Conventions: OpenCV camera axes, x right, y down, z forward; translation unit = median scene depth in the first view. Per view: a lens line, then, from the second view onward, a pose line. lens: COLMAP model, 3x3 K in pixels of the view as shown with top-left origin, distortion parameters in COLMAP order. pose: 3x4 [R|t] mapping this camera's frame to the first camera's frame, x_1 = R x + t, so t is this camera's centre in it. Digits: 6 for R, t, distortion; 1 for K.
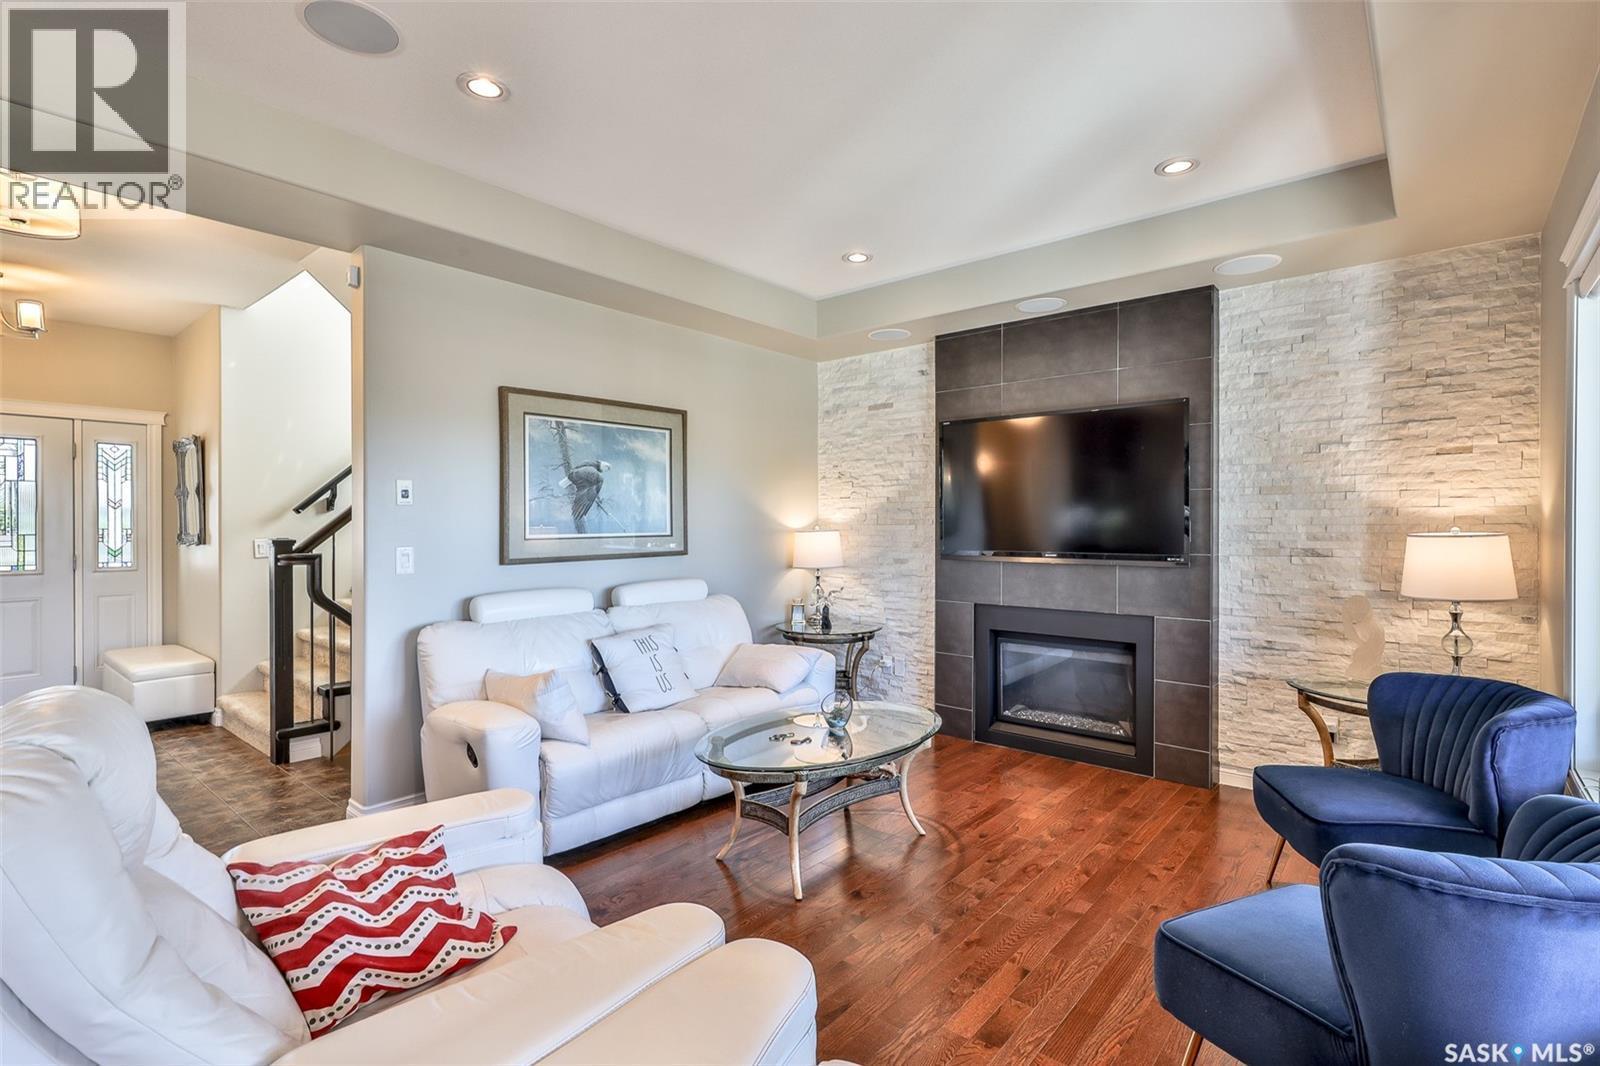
lens RADIAL K [[760.1, 0, 801.6], [0, 760.1, 523.4], [0, 0, 1]] dist [-0.003050, -0.000641]
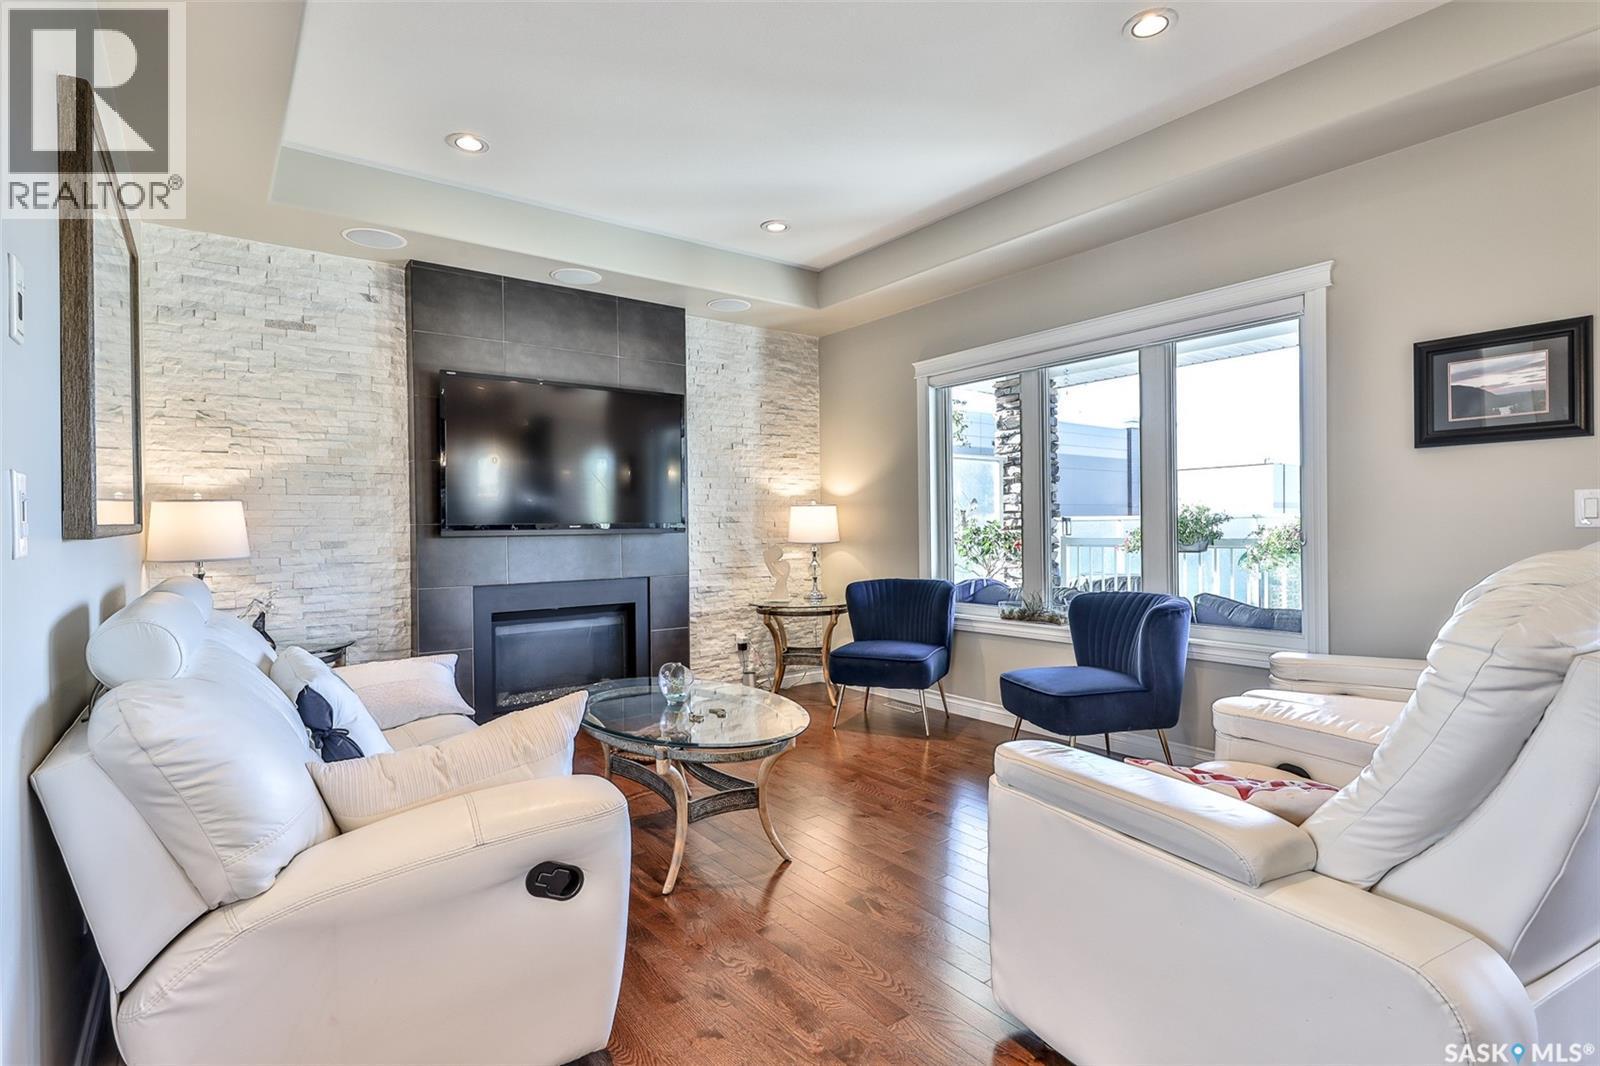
lens RADIAL K [[760.1, 0, 808.5], [0, 760.1, 530.2], [0, 0, 1]] dist [-0.003050, -0.000641]
pose [[0.216859, -0.006755, 0.976180, -0.618880], [0.014045, 0.999894, 0.003800, 0.049905], [-0.976102, 0.012886, 0.216931, 0.504804]]
